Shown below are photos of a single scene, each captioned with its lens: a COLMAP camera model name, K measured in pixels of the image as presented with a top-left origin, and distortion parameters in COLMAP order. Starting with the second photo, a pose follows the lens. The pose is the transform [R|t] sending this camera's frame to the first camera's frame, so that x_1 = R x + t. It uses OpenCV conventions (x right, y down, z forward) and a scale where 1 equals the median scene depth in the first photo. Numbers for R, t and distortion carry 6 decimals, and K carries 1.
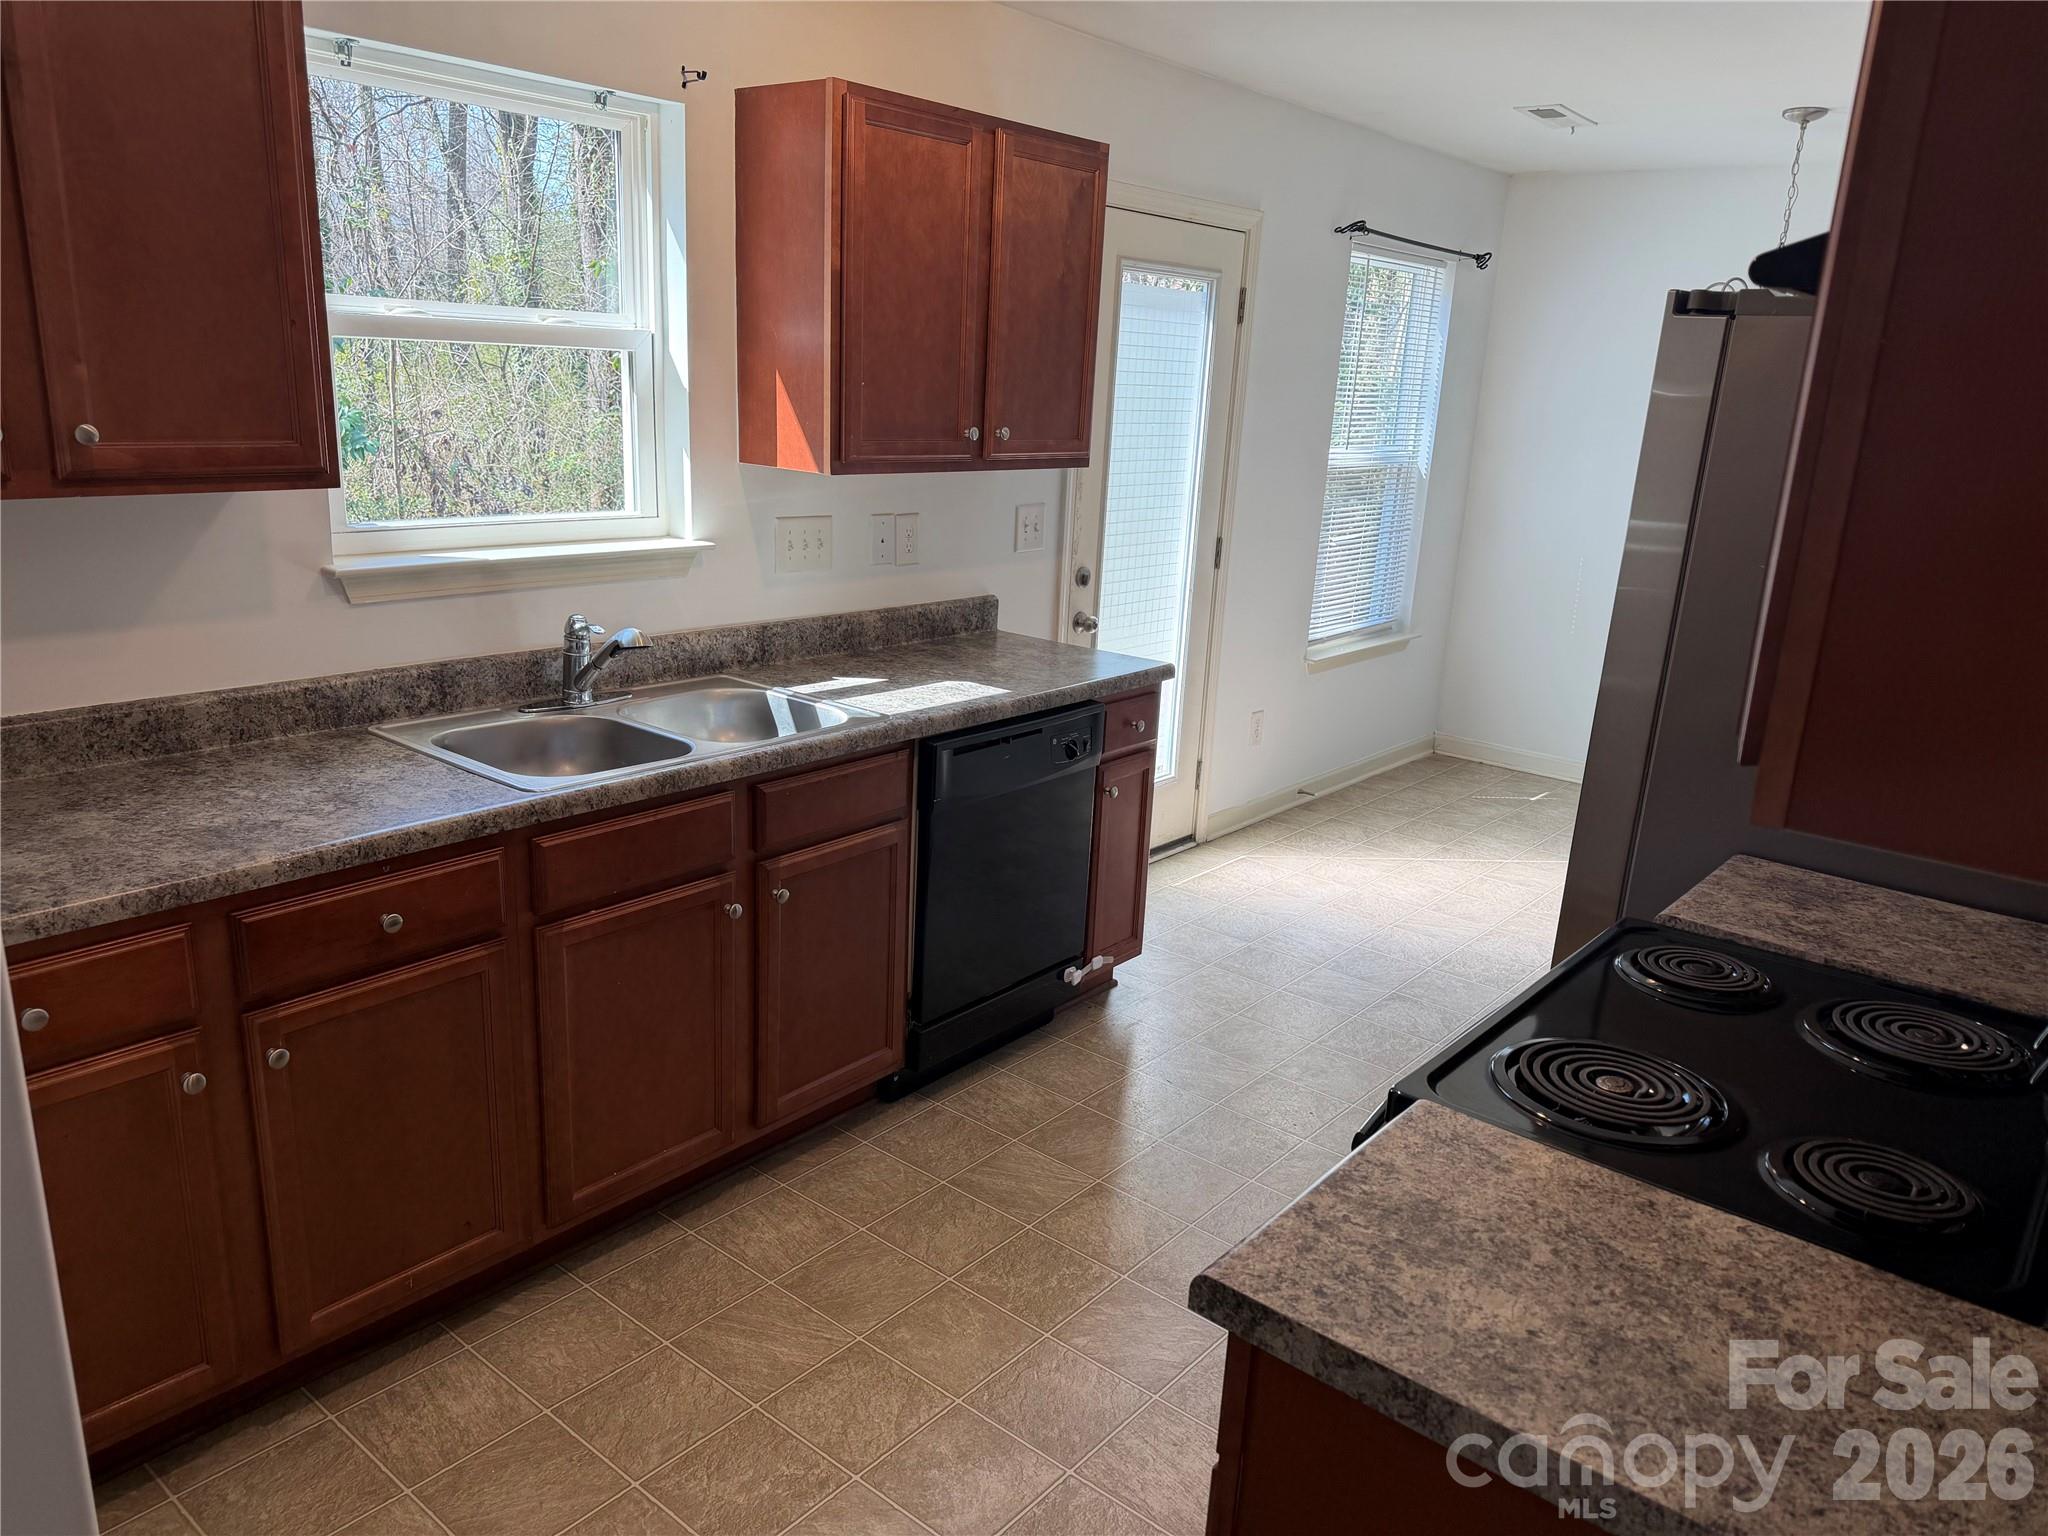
lens RADIAL K [[1439.3, 0, 1024.0], [0, 1439.3, 768.0], [0, 0, 1]] dist [0.112055, -0.145435]
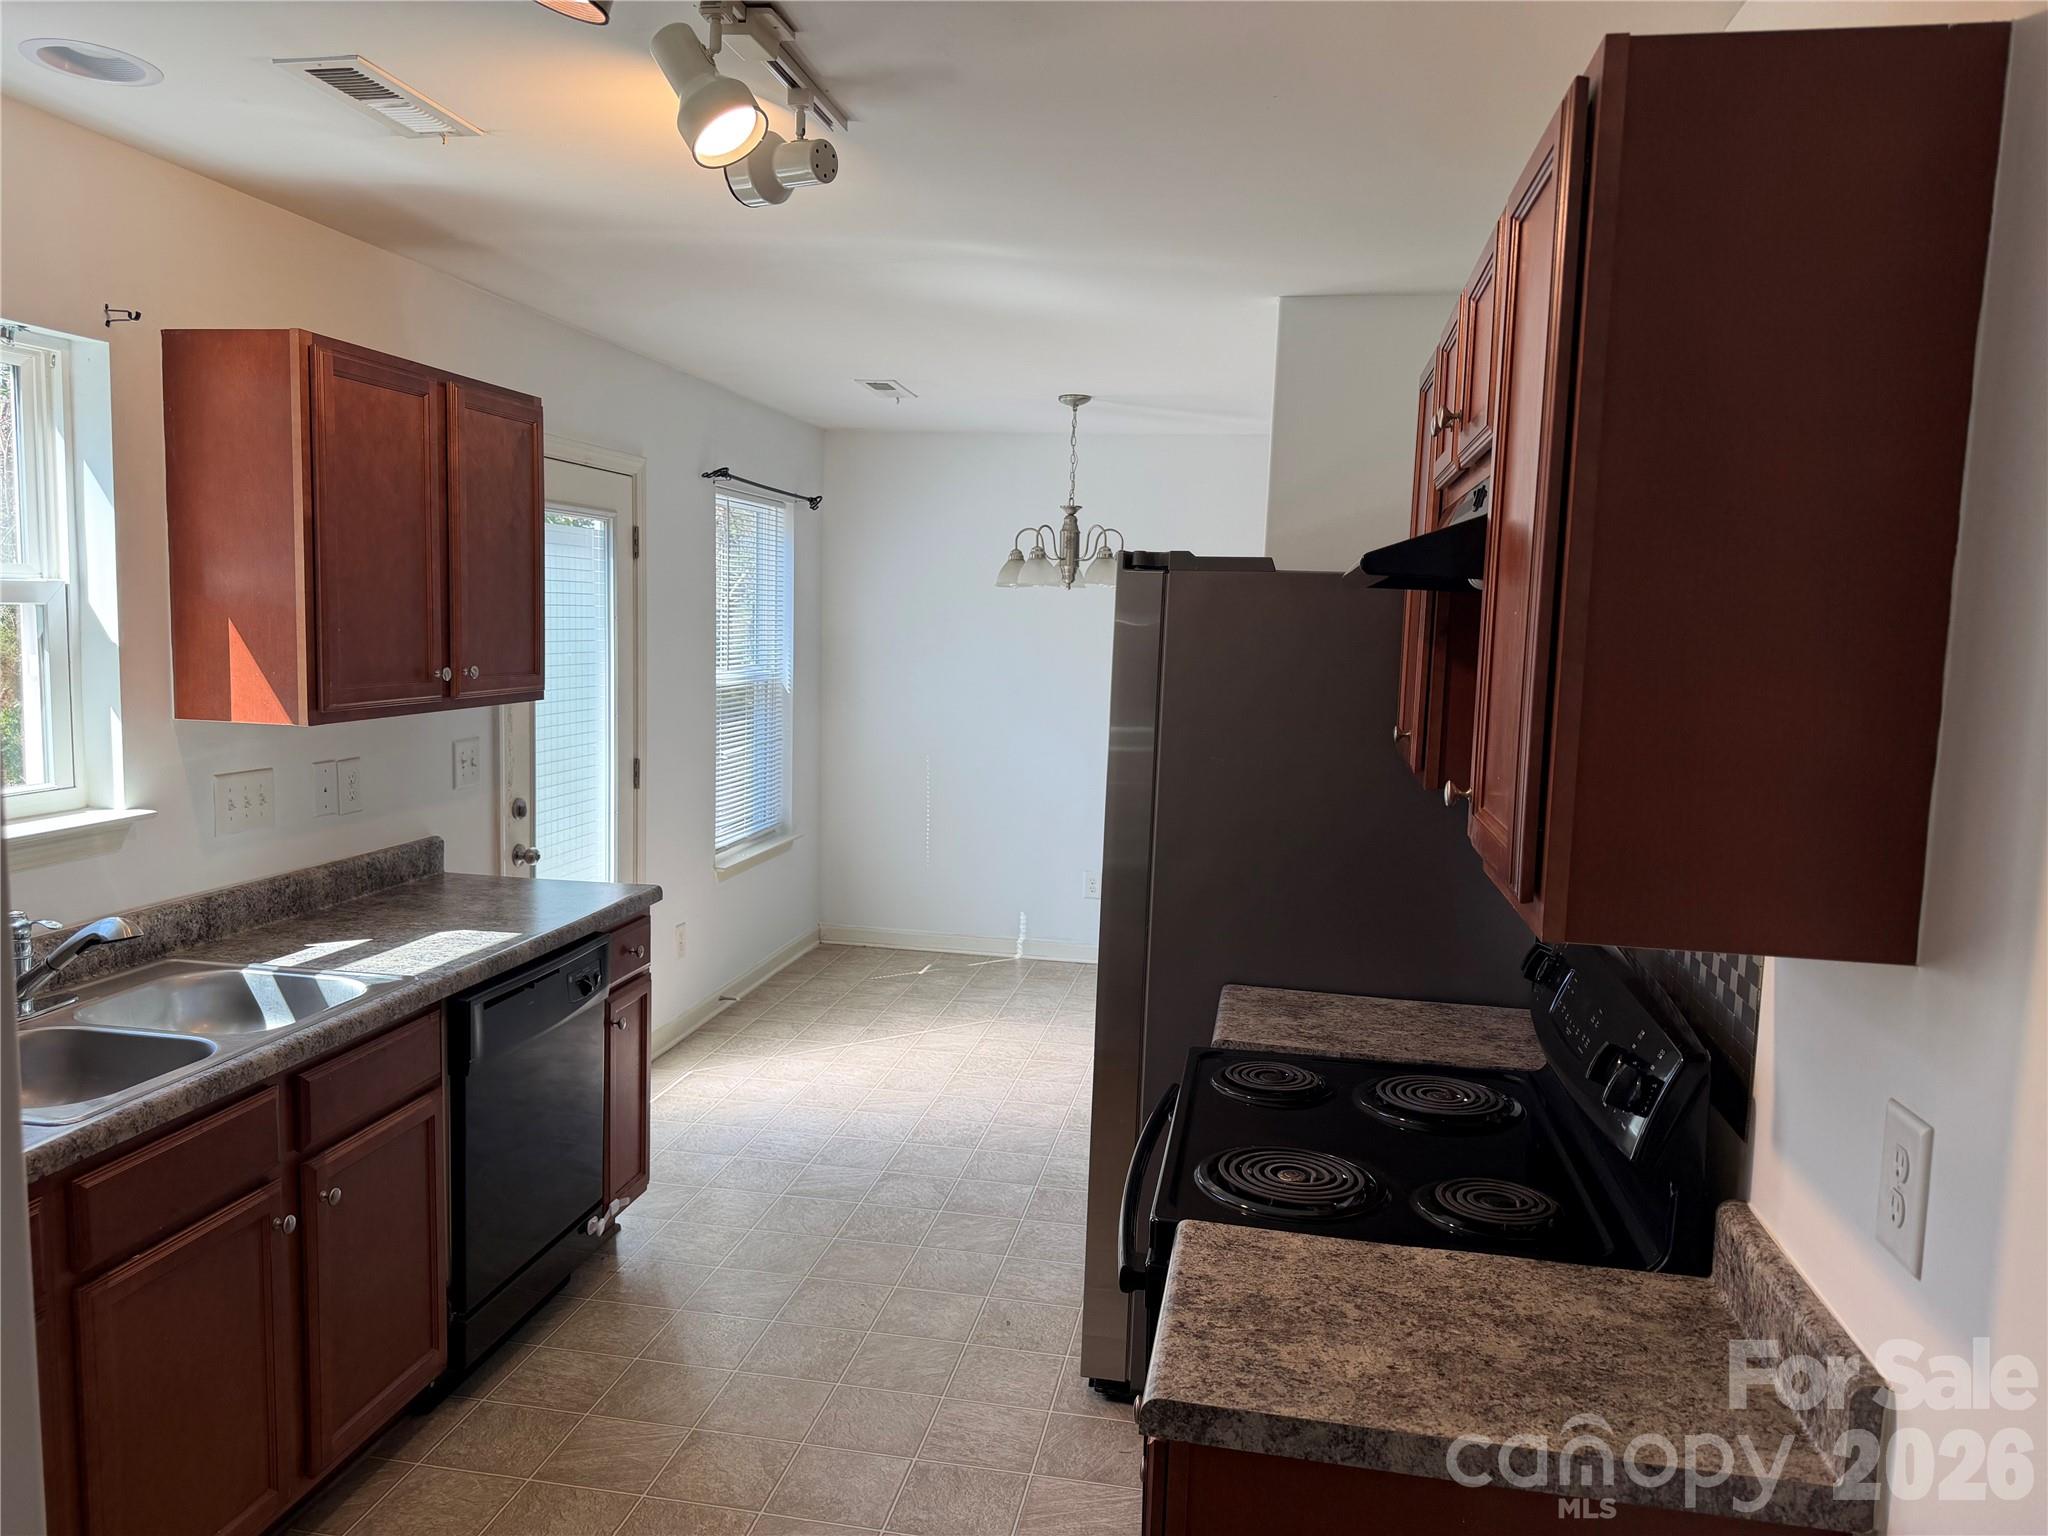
lens RADIAL K [[1451.8, 0, 993.5], [0, 1451.8, 756.2], [0, 0, 1]] dist [0.111434, -0.149570]
pose [[0.876702, -0.071612, 0.475674, -0.198903], [0.140530, 0.983847, -0.110891, -0.017312], [-0.460049, 0.164065, 0.872604, -0.021105]]
